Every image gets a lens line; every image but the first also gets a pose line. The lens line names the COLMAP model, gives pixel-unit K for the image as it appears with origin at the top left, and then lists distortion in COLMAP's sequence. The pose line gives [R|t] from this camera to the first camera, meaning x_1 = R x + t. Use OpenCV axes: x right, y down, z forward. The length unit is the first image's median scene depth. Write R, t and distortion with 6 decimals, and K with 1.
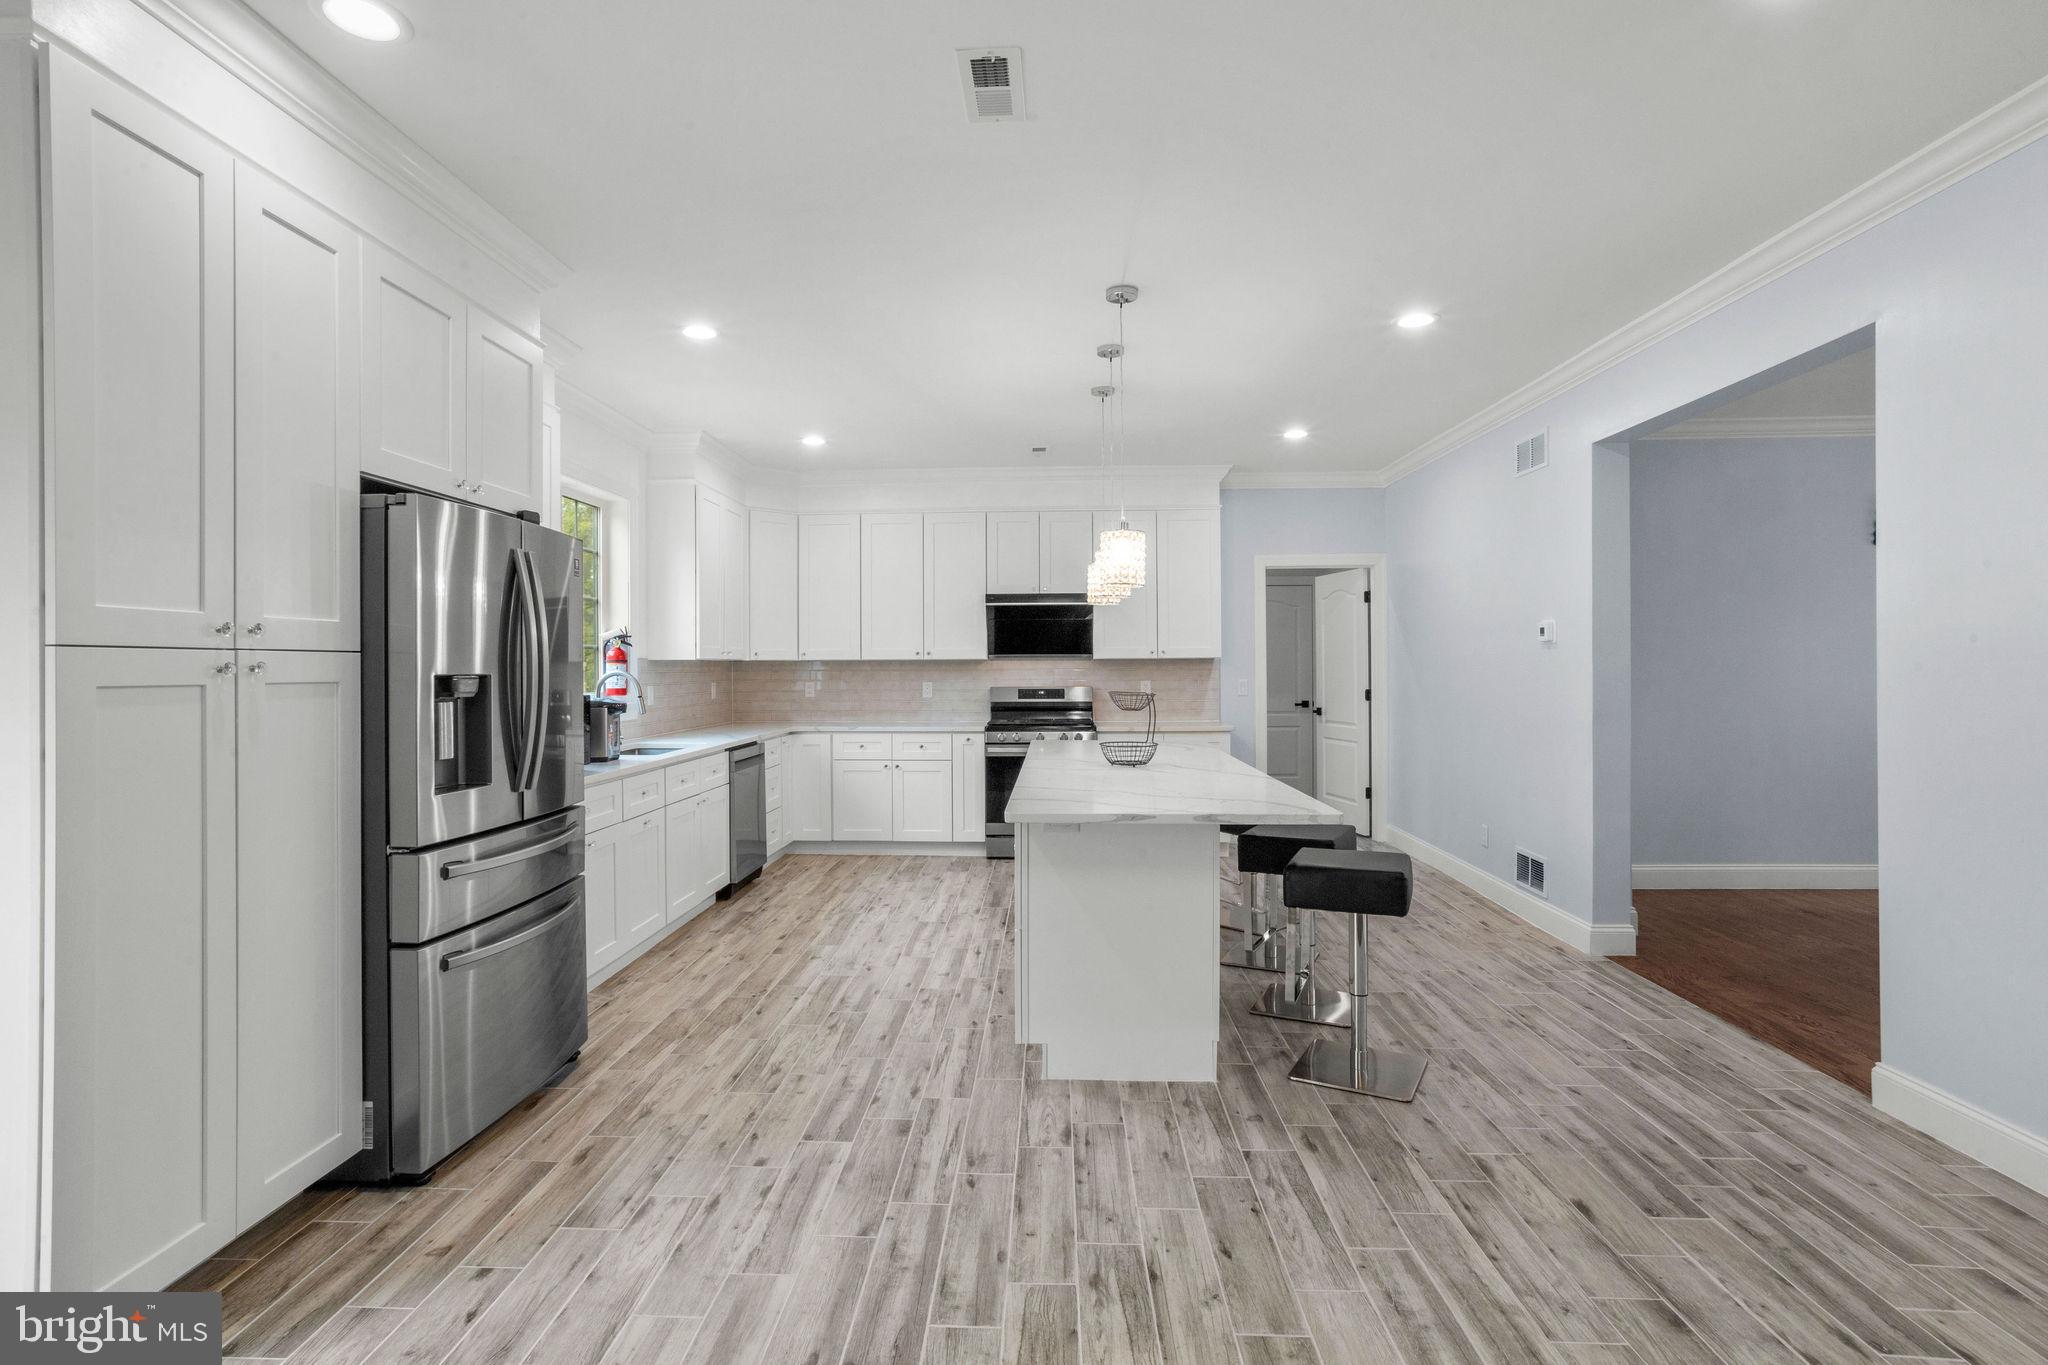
lens RADIAL K [[993.6, 0, 1001.7], [0, 993.6, 663.0], [0, 0, 1]] dist [-0.033257, 0.018423]
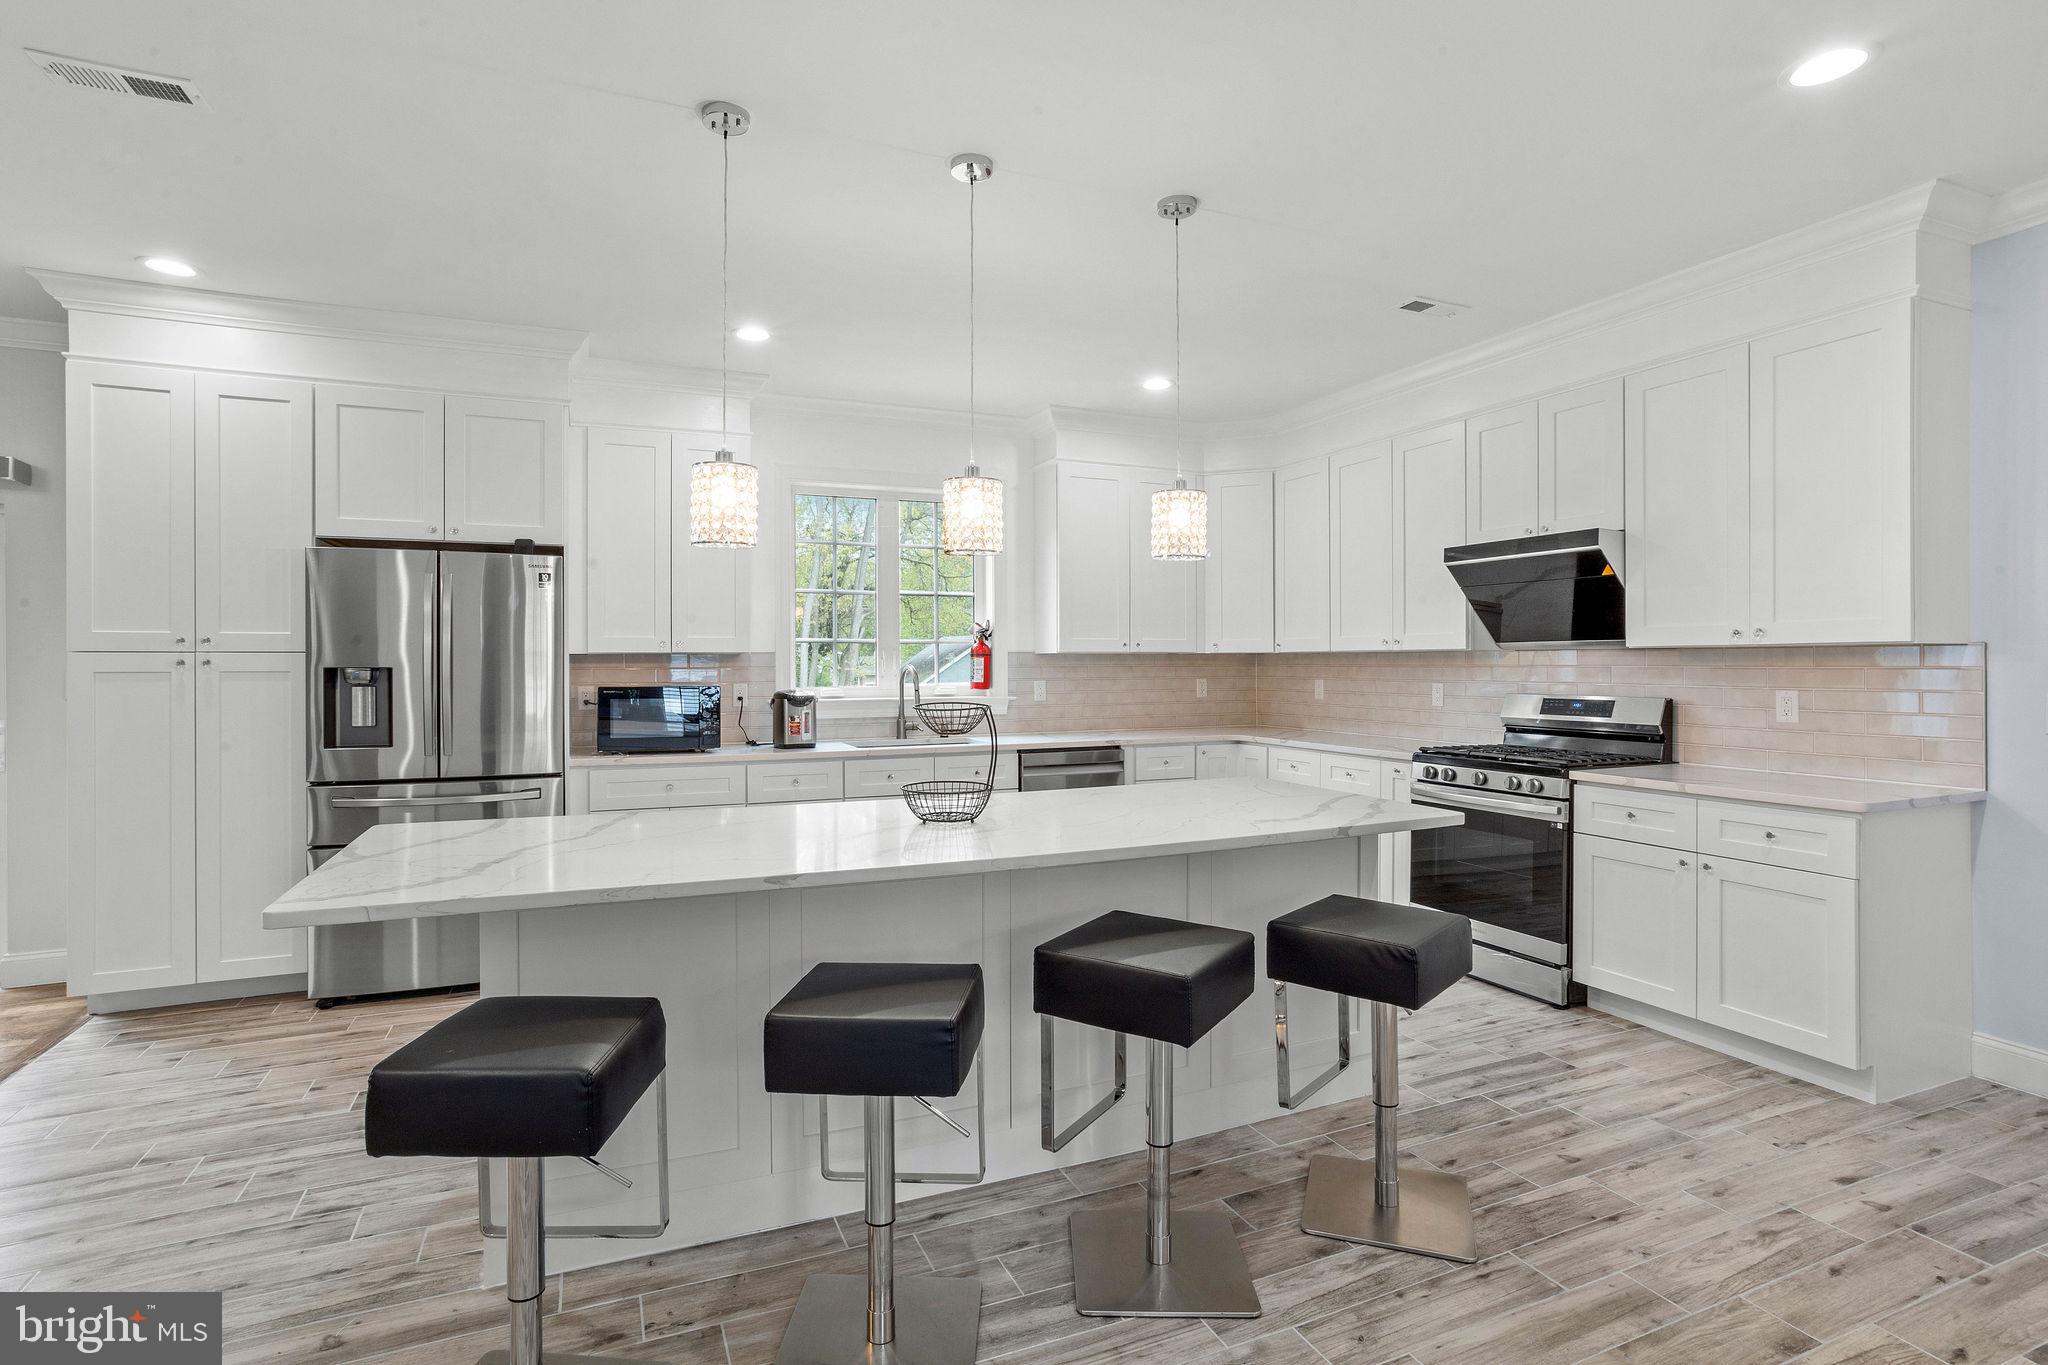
lens RADIAL K [[993.6, 0, 1015.7], [0, 993.6, 670.7], [0, 0, 1]] dist [-0.033257, 0.018423]
pose [[0.440480, 0.012327, -0.897678, 0.955298], [0.003113, 0.999879, 0.015258, -0.001917], [0.897757, -0.009516, 0.440389, 1.024058]]
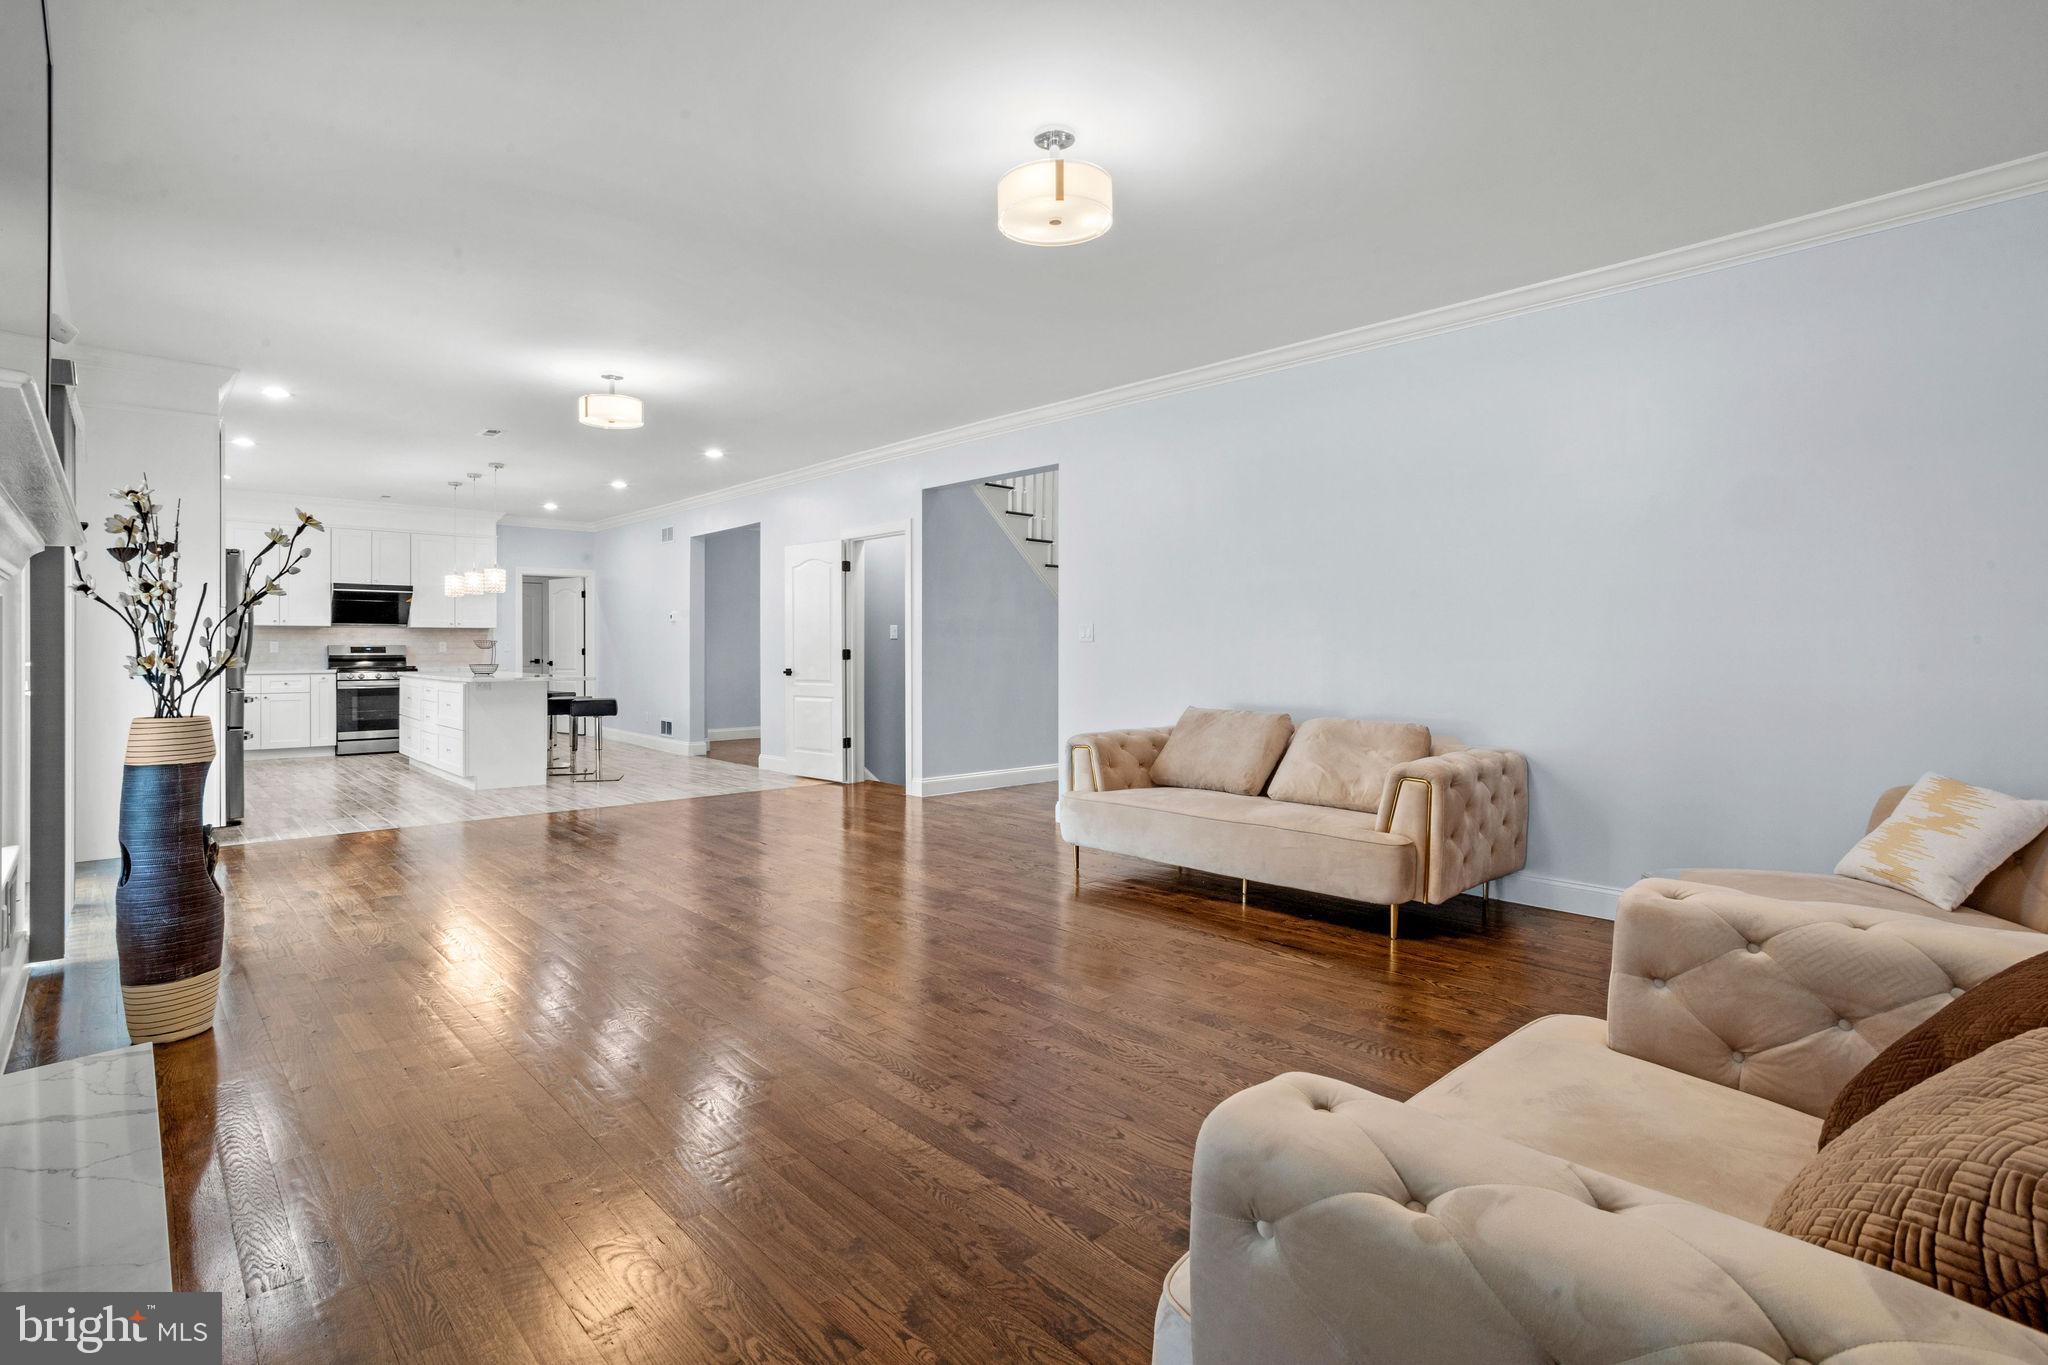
lens RADIAL K [[993.6, 0, 994.5], [0, 993.6, 642.3], [0, 0, 1]] dist [-0.033257, 0.018423]
pose [[0.711066, 0.007870, 0.703082, -0.770246], [-0.004900, 0.999969, -0.006237, 0.055419], [-0.703109, 0.000989, 0.711082, -1.688442]]
